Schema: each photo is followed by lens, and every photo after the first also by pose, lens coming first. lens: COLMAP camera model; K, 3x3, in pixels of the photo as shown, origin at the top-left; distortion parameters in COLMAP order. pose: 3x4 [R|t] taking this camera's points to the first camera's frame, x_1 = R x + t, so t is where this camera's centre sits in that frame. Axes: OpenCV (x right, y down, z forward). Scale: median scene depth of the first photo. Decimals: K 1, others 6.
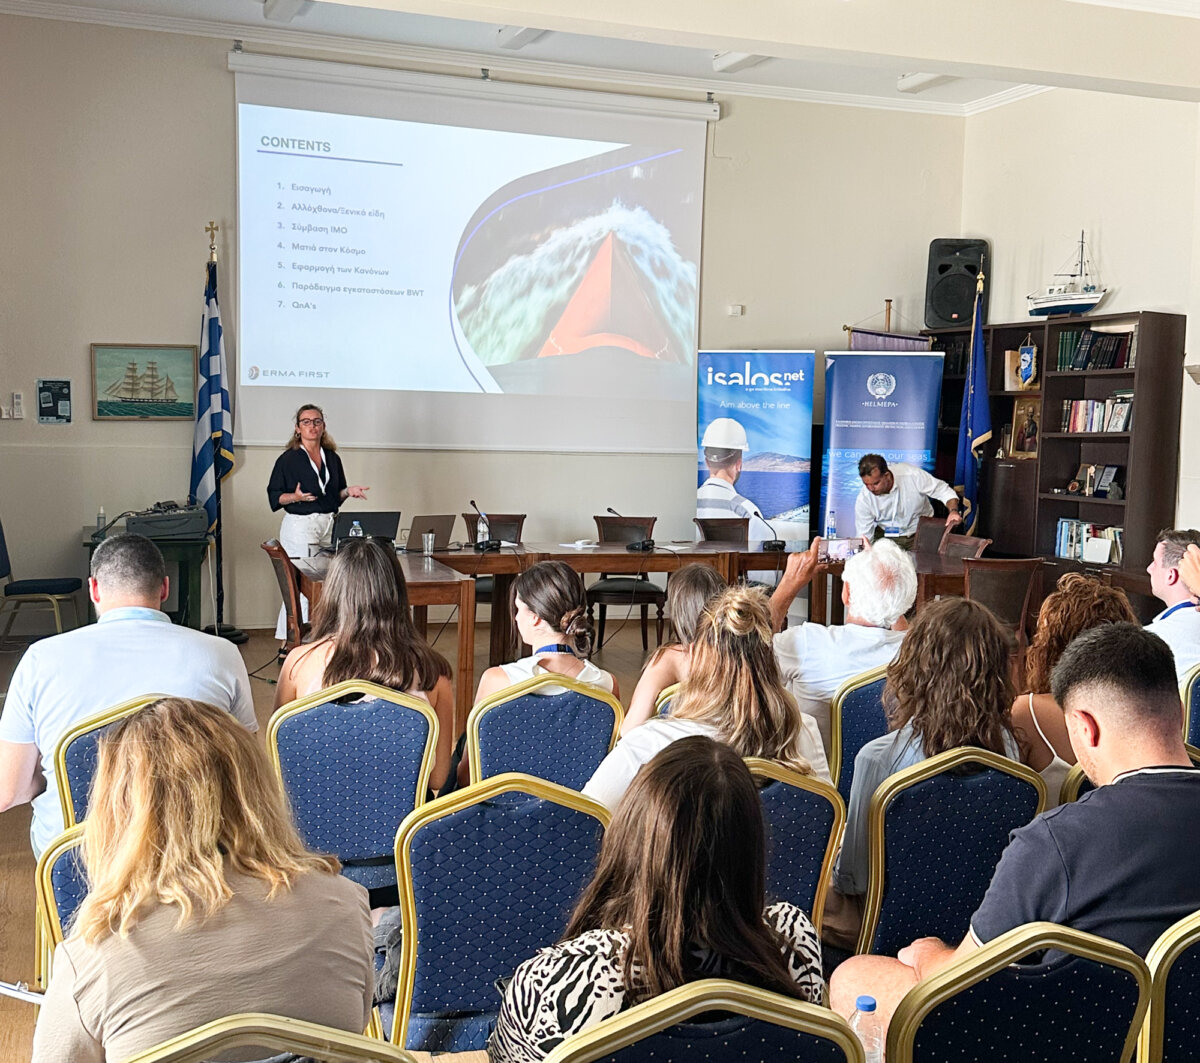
lens RADIAL K [[1442.1, 0, 605.7], [0, 1442.1, 493.8], [0, 0, 1]] dist [0.174168, -0.373943]
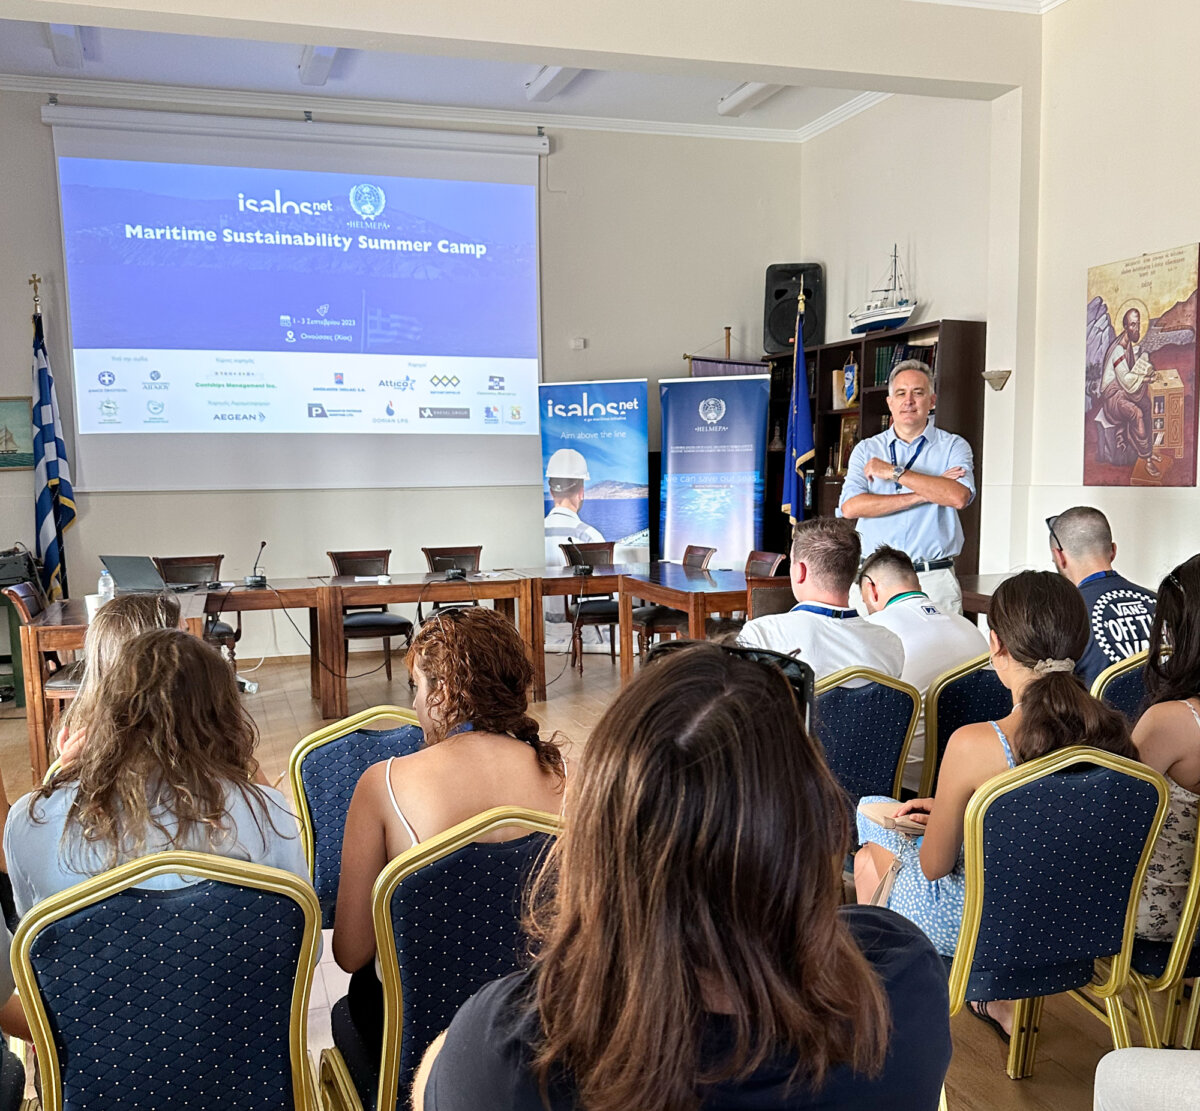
lens RADIAL K [[1201.2, 0, 596.7], [0, 1201.2, 612.4], [0, 0, 1]] dist [0.196416, -0.403350]
pose [[0.998493, -0.038159, -0.039452, 0.140830], [0.040772, 0.996872, 0.067708, 0.007515], [0.036744, -0.069214, 0.996925, 0.131519]]
